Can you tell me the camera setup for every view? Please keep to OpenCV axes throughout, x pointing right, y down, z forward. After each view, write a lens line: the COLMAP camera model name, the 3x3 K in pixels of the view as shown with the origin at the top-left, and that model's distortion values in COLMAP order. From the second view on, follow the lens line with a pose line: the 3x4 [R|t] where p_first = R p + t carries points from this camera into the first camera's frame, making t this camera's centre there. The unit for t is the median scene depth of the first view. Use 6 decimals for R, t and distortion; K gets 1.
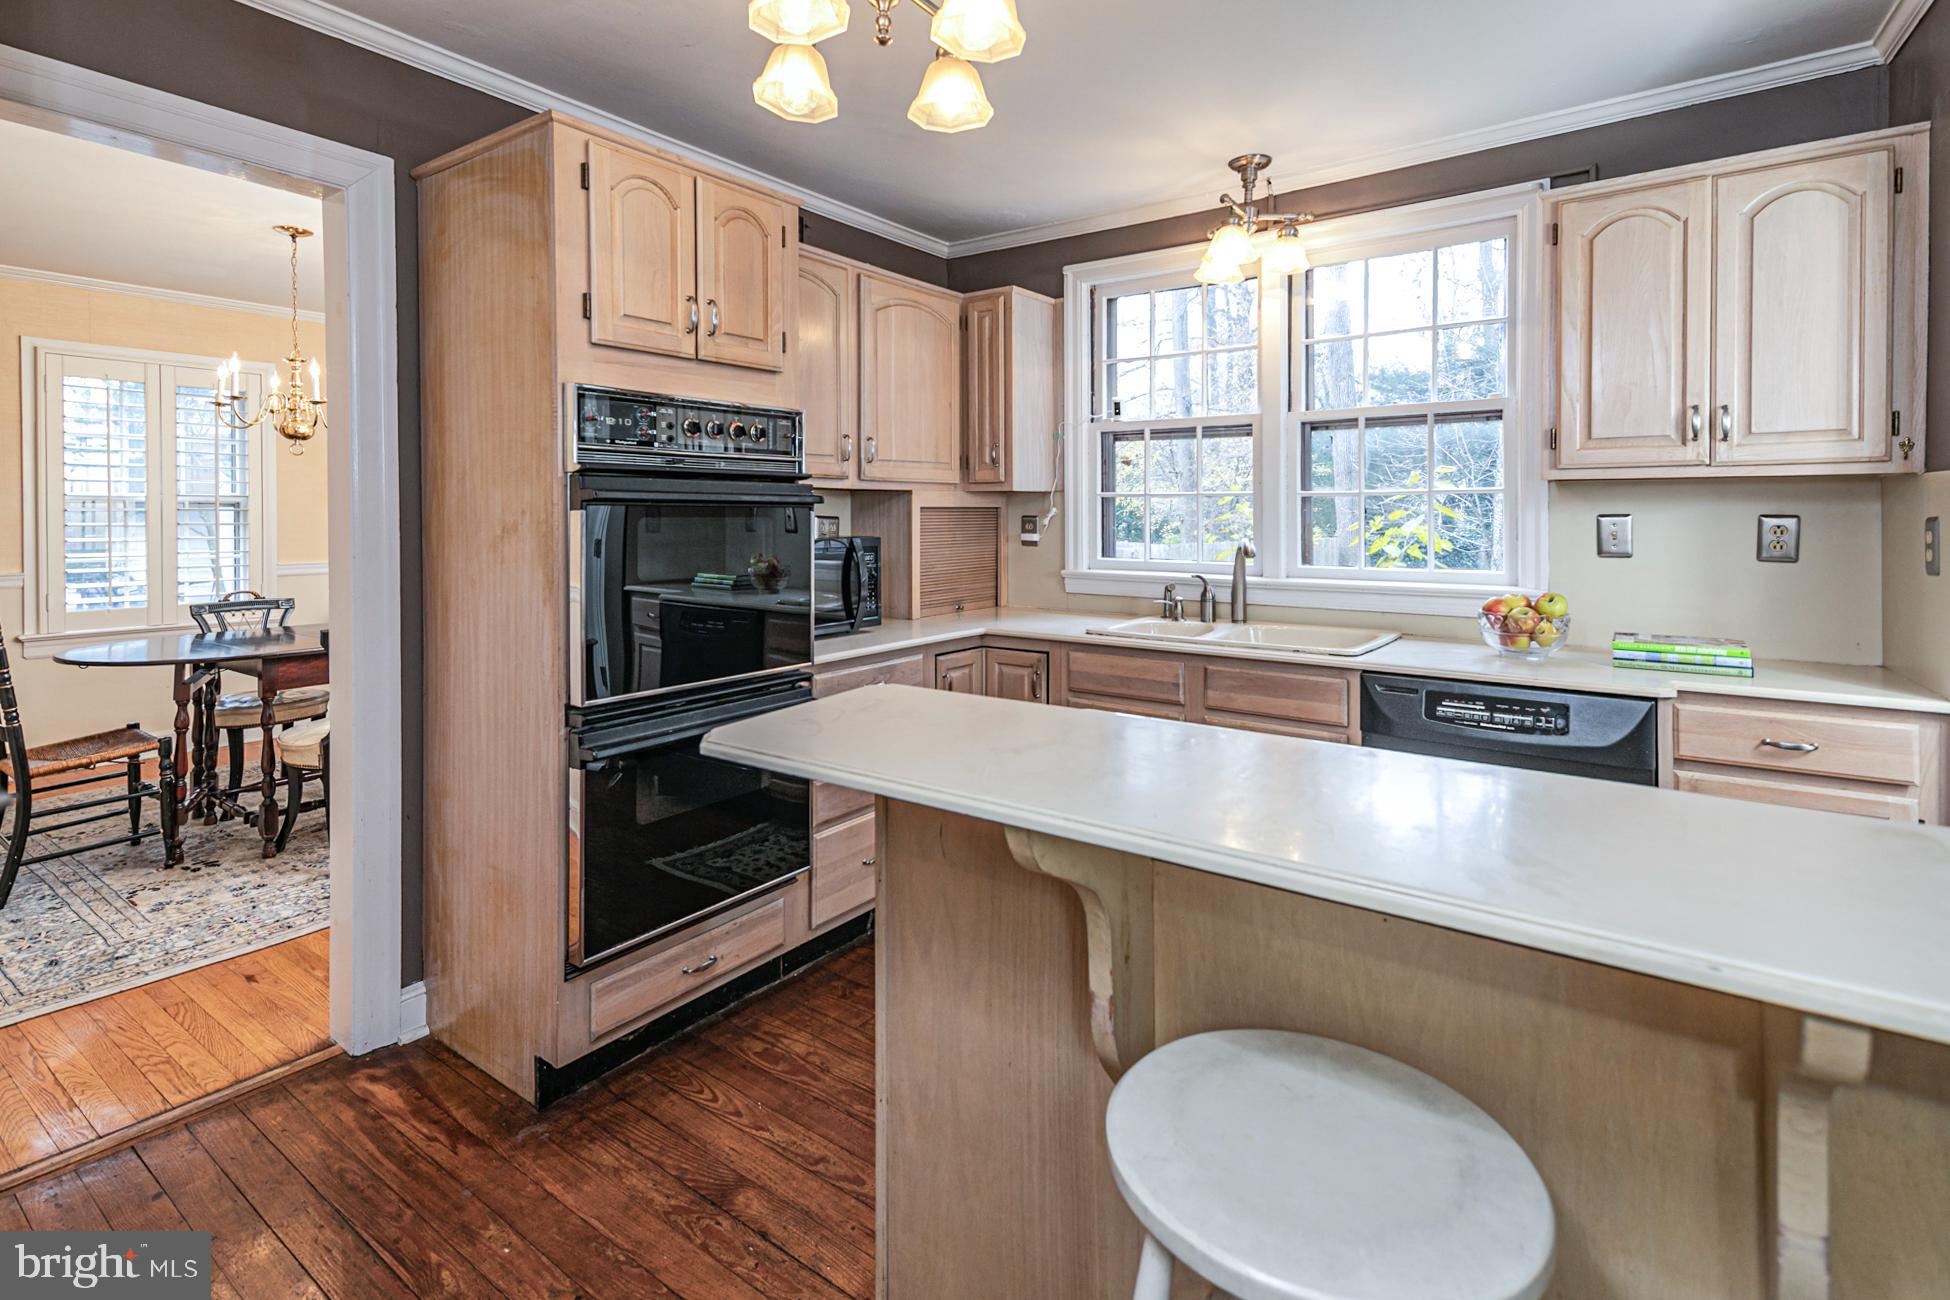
lens RADIAL K [[932.5, 0, 977.1], [0, 932.5, 519.2], [0, 0, 1]] dist [0.003142, 0.000245]
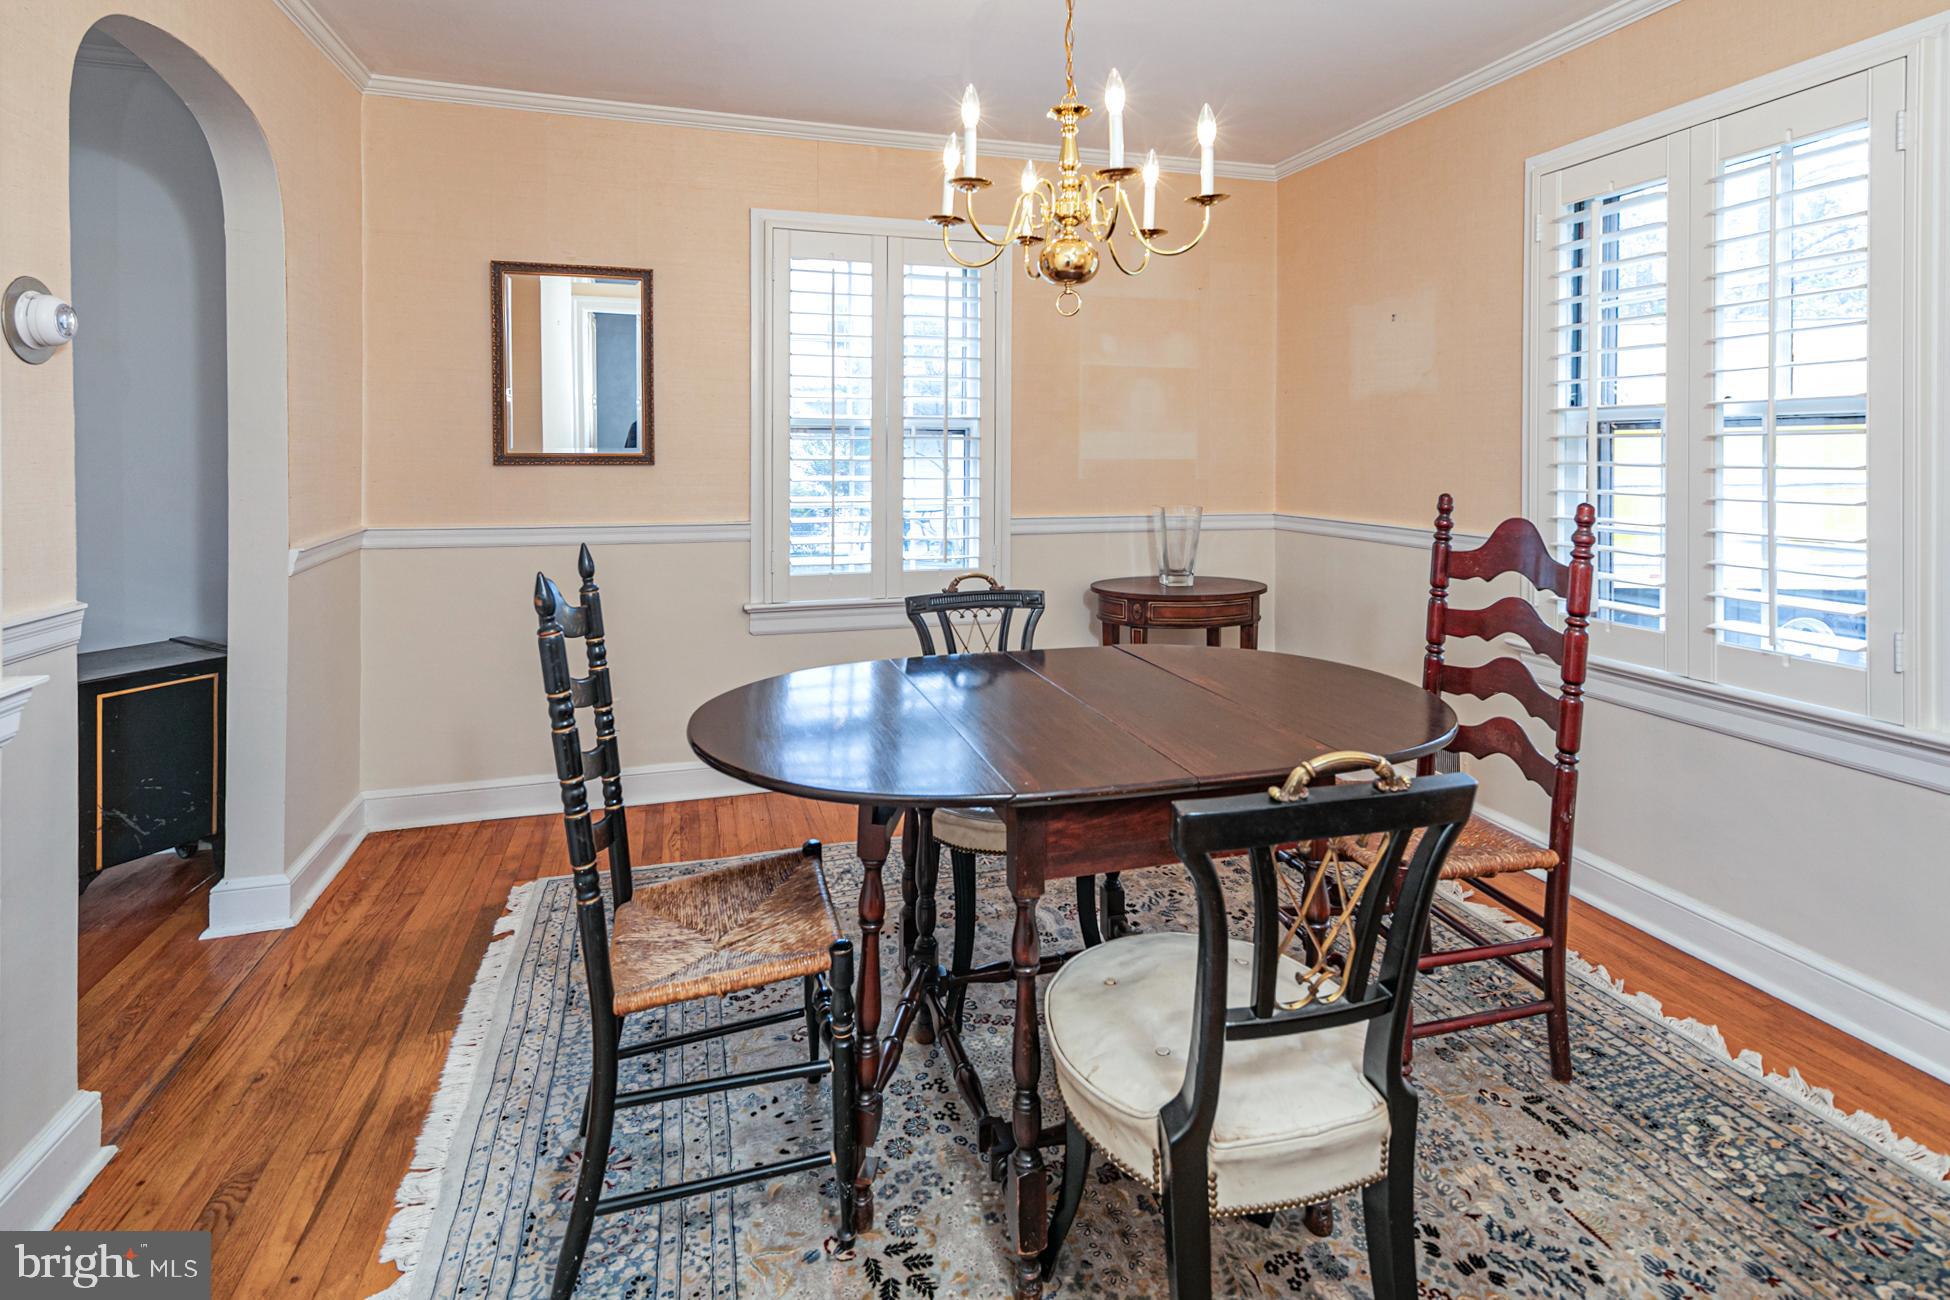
lens RADIAL K [[938.3, 0, 975.0], [0, 938.3, 650.0], [0, 0, 1]] dist [0.017913, -0.014285]
pose [[0.790924, 0.135843, -0.596645, -0.424130], [-0.011190, 0.978095, 0.207857, -0.000844], [0.611812, -0.157723, 0.775119, 0.531338]]
